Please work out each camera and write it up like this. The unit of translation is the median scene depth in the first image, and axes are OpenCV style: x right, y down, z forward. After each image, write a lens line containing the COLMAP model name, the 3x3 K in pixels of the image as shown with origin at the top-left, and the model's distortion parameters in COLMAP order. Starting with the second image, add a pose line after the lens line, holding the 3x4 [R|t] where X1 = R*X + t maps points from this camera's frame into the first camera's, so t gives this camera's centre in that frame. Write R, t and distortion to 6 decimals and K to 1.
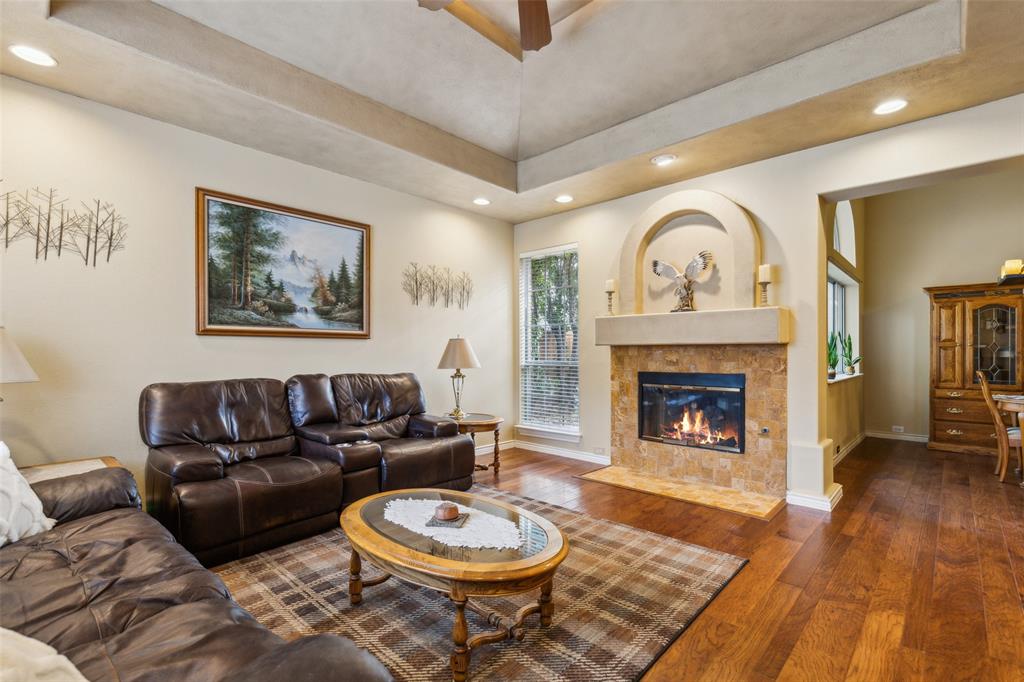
lens RADIAL K [[464.9, 0, 514.7], [0, 464.9, 346.9], [0, 0, 1]] dist [0.009643, -0.000800]
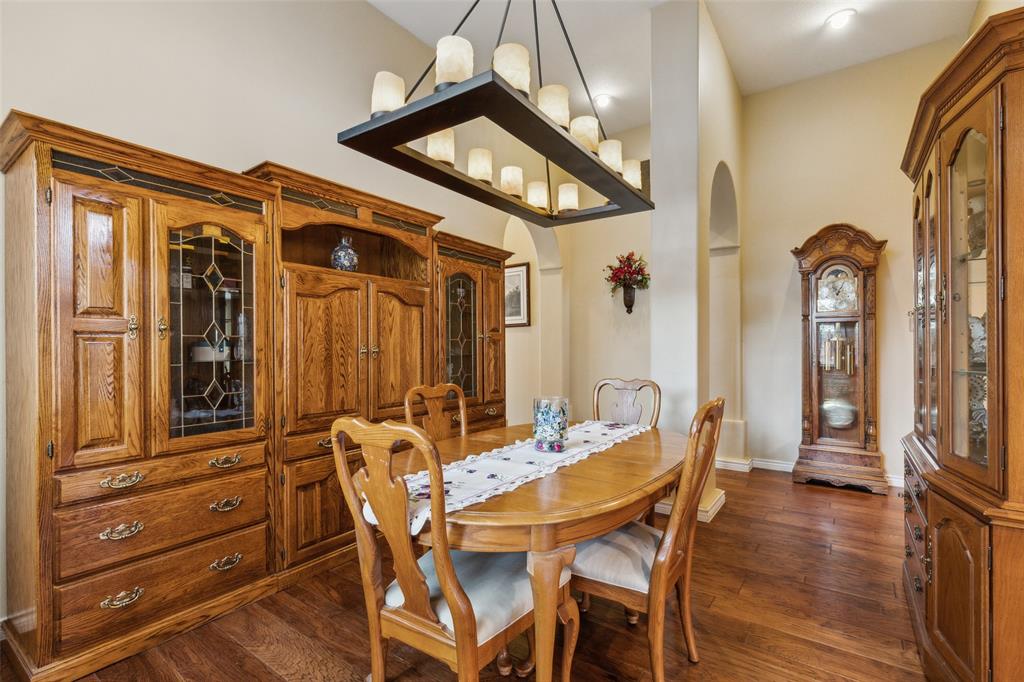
lens RADIAL K [[464.9, 0, 513.2], [0, 464.9, 346.5], [0, 0, 1]] dist [0.009643, -0.000800]
pose [[-0.133548, 0.003031, 0.991038, 0.581908], [-0.002287, 0.999992, -0.003366, 0.009916], [-0.991040, -0.002716, -0.133540, 0.774015]]
